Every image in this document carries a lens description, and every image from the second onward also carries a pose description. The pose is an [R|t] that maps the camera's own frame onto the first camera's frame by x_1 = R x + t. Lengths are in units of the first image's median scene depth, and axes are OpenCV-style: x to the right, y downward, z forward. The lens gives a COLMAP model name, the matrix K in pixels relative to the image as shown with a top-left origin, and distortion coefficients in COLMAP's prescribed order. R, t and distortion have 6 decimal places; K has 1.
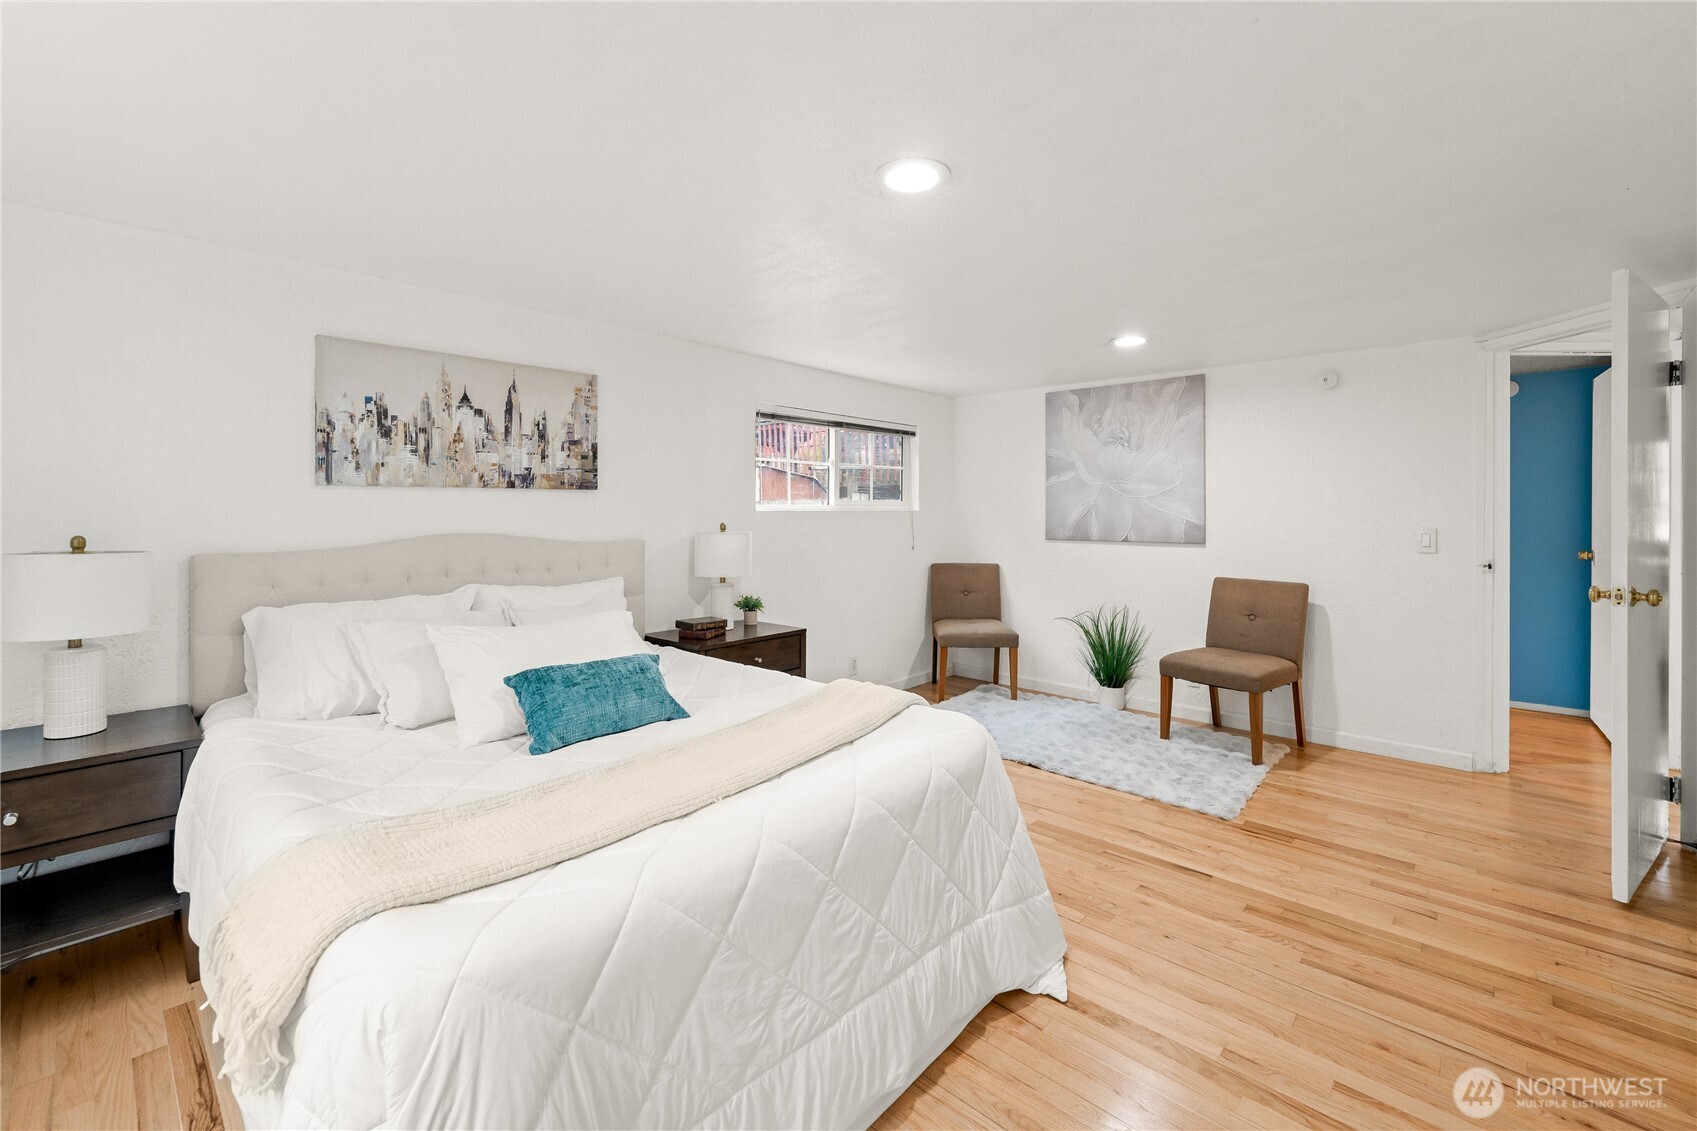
lens RADIAL K [[693.8, 0, 818.8], [0, 693.8, 522.1], [0, 0, 1]] dist [0.001717, -0.000289]
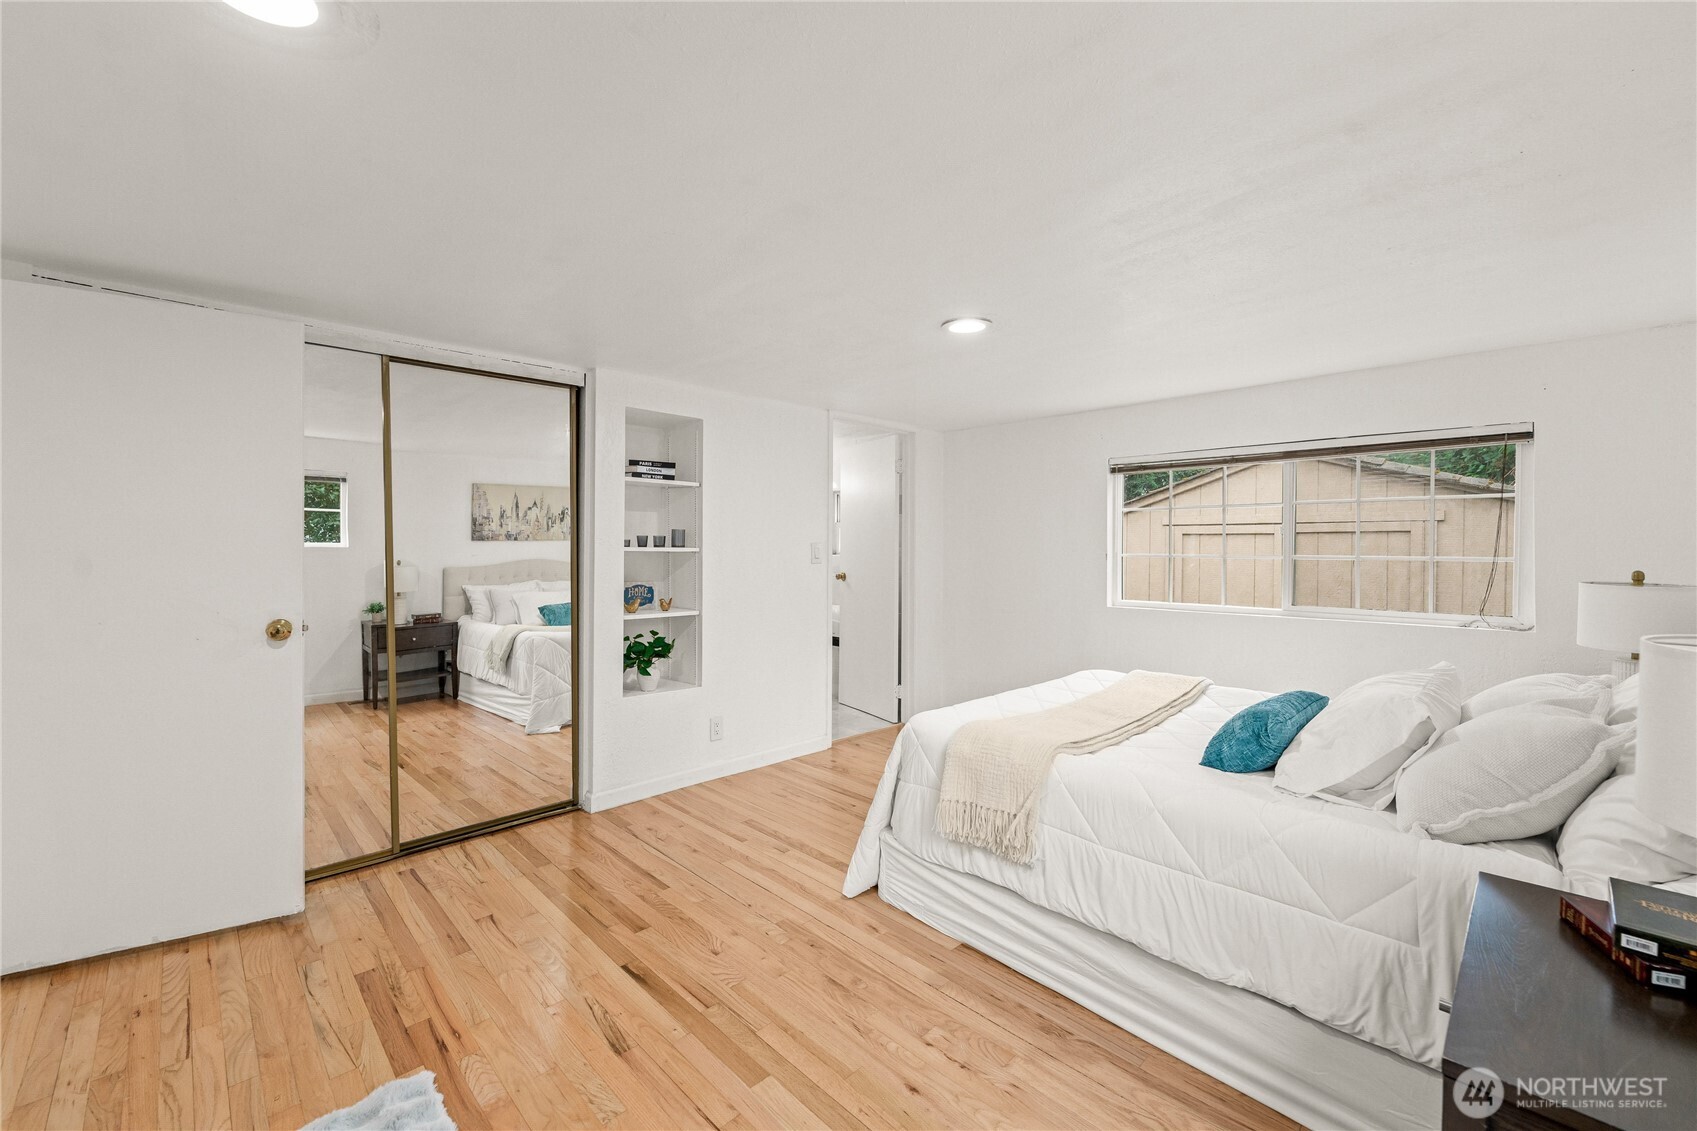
lens RADIAL K [[693.8, 0, 832.5], [0, 693.8, 553.0], [0, 0, 1]] dist [0.001717, -0.000289]
pose [[-0.999335, -0.004227, 0.036218, 0.235231], [-0.003194, 0.999588, 0.028534, -0.030970], [-0.036324, 0.028399, -0.998936, 1.596001]]
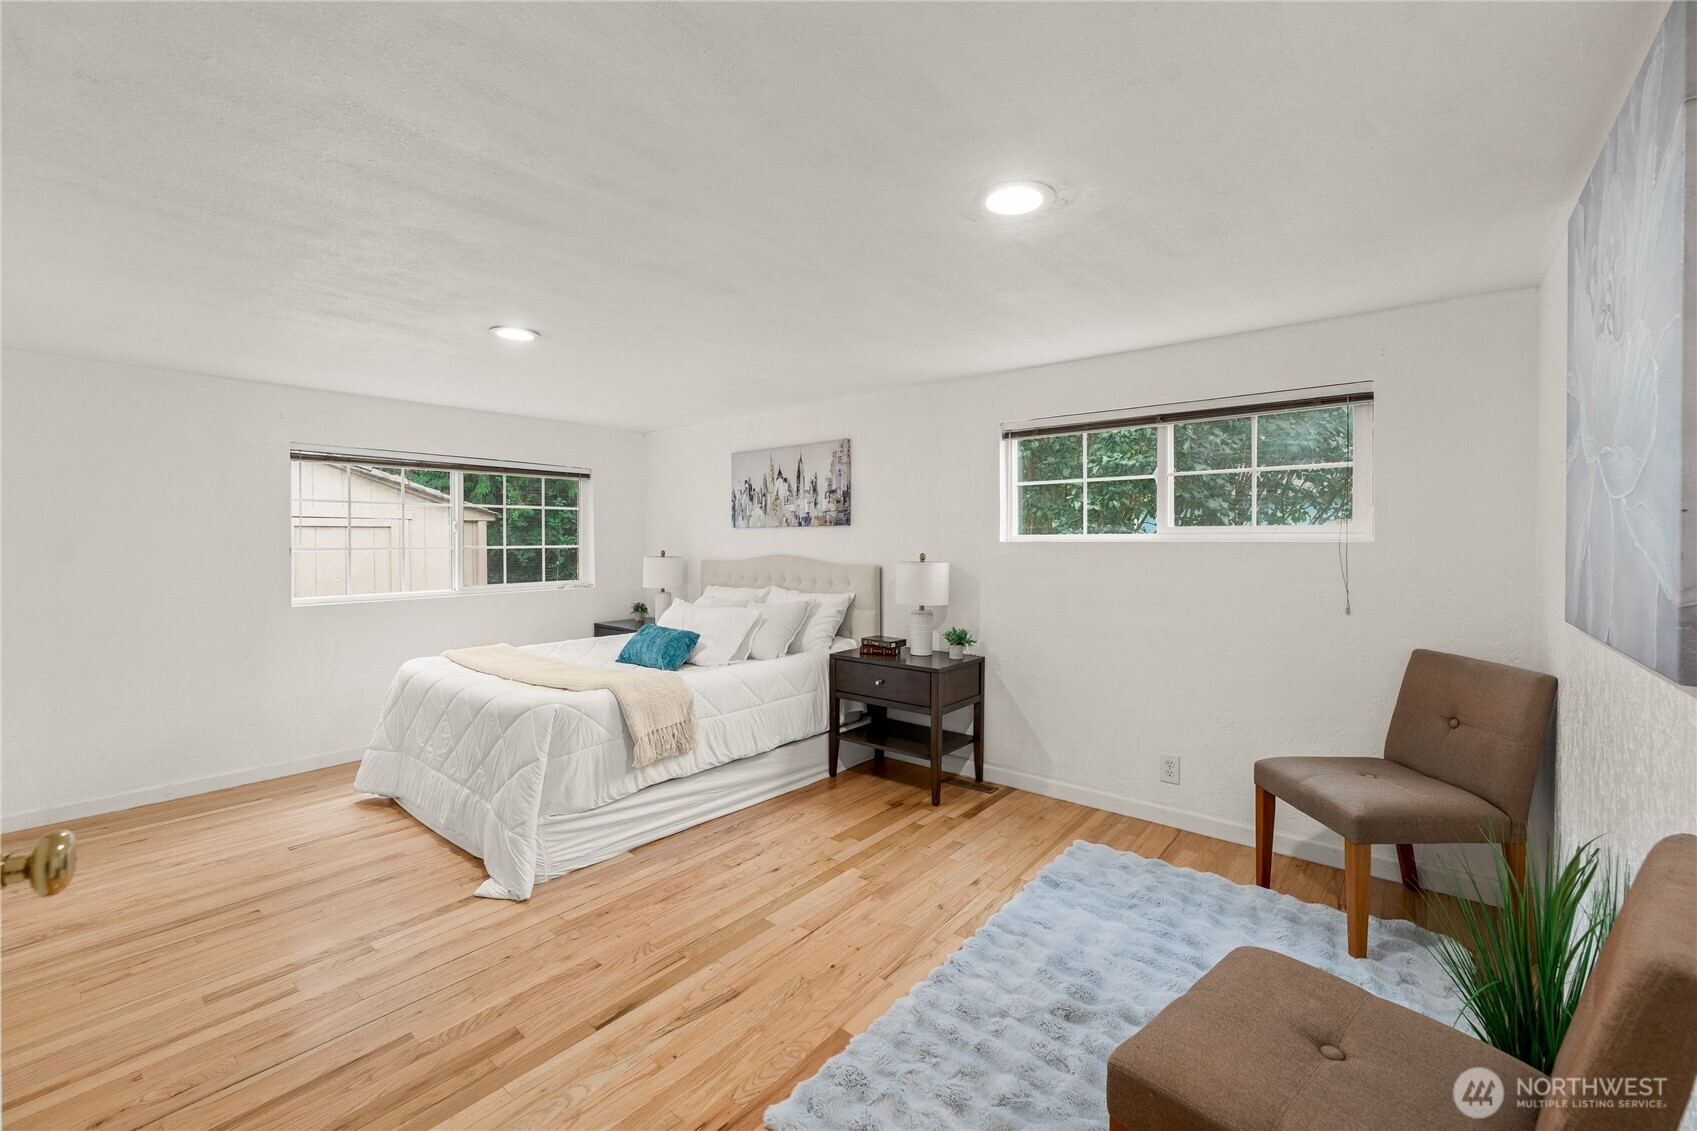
lens RADIAL K [[693.8, 0, 857.2], [0, 693.8, 558.5], [0, 0, 1]] dist [0.001717, -0.000289]
pose [[0.090781, 0.023759, -0.995587, 1.142727], [-0.017653, 0.999597, 0.022245, -0.015681], [0.995714, 0.015556, 0.091164, 1.038358]]
